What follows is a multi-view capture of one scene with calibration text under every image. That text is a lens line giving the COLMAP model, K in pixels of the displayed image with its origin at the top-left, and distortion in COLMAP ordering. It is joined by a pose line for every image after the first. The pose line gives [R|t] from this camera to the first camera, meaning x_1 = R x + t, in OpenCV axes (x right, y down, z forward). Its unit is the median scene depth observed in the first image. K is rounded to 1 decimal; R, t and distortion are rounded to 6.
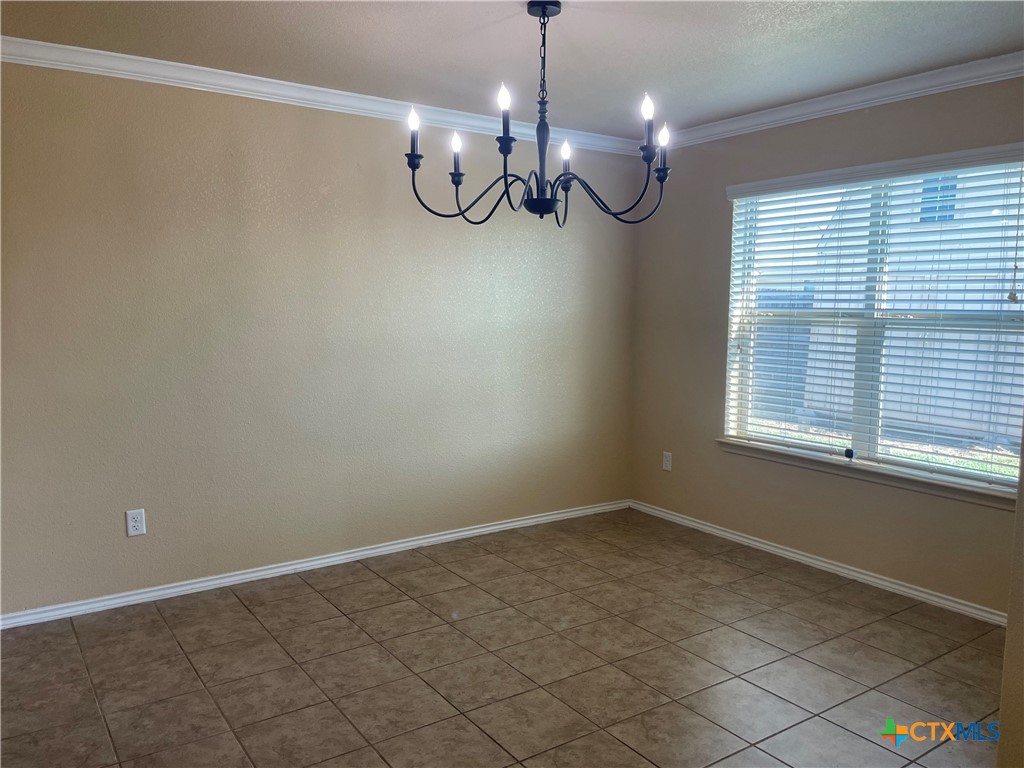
lens RADIAL K [[760.4, 0, 511.6], [0, 760.4, 379.9], [0, 0, 1]] dist [0.079196, -0.122018]
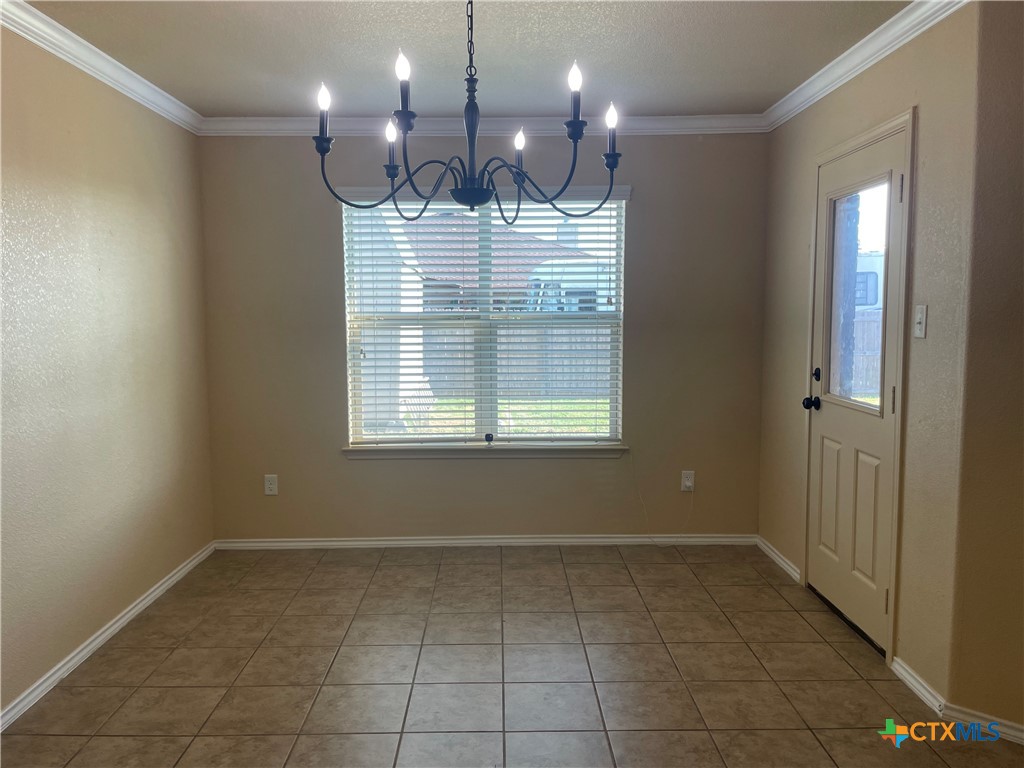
lens RADIAL K [[760.4, 0, 511.6], [0, 760.4, 379.9], [0, 0, 1]] dist [0.079196, -0.122018]
pose [[0.572450, -0.088685, 0.815129, -0.451237], [0.094558, 0.994641, 0.041809, -0.033577], [-0.814469, 0.053143, 0.577768, 0.307932]]
